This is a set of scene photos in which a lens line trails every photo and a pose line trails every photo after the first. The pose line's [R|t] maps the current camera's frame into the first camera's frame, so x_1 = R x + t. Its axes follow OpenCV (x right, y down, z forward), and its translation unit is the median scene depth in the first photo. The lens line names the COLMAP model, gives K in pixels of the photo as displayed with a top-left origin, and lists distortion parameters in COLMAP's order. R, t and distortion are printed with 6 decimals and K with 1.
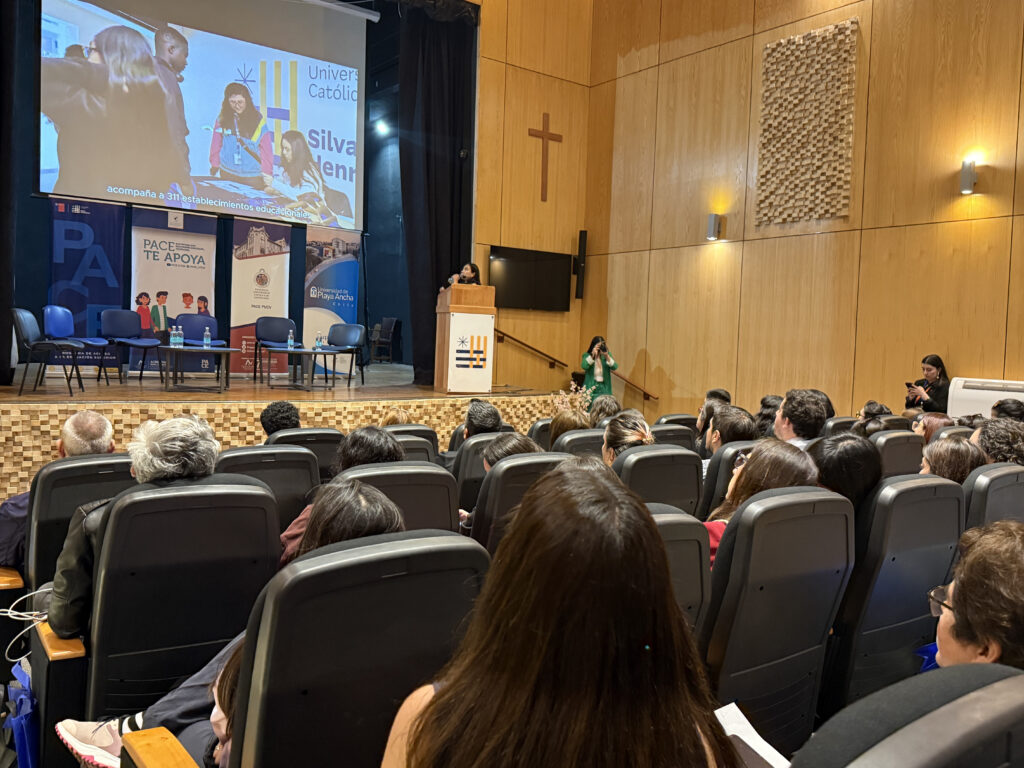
lens RADIAL K [[858.7, 0, 508.2], [0, 858.7, 419.9], [0, 0, 1]] dist [0.041300, -0.009493]
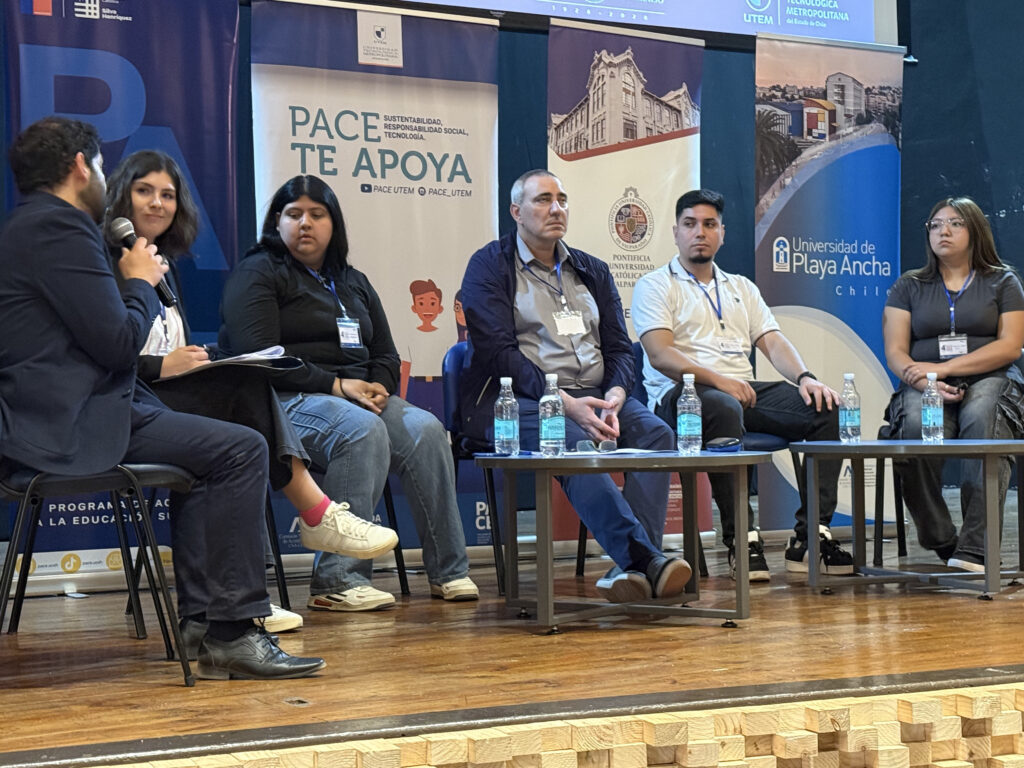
lens RADIAL K [[1948.4, 0, 512.1], [0, 1948.4, 386.4], [0, 0, 1]] dist [0.488427, 0.000000]
pose [[0.994174, -0.065119, -0.085889, -0.259519], [0.055266, 0.992115, -0.112488, -0.029823], [0.092537, 0.107086, 0.989934, 0.309087]]
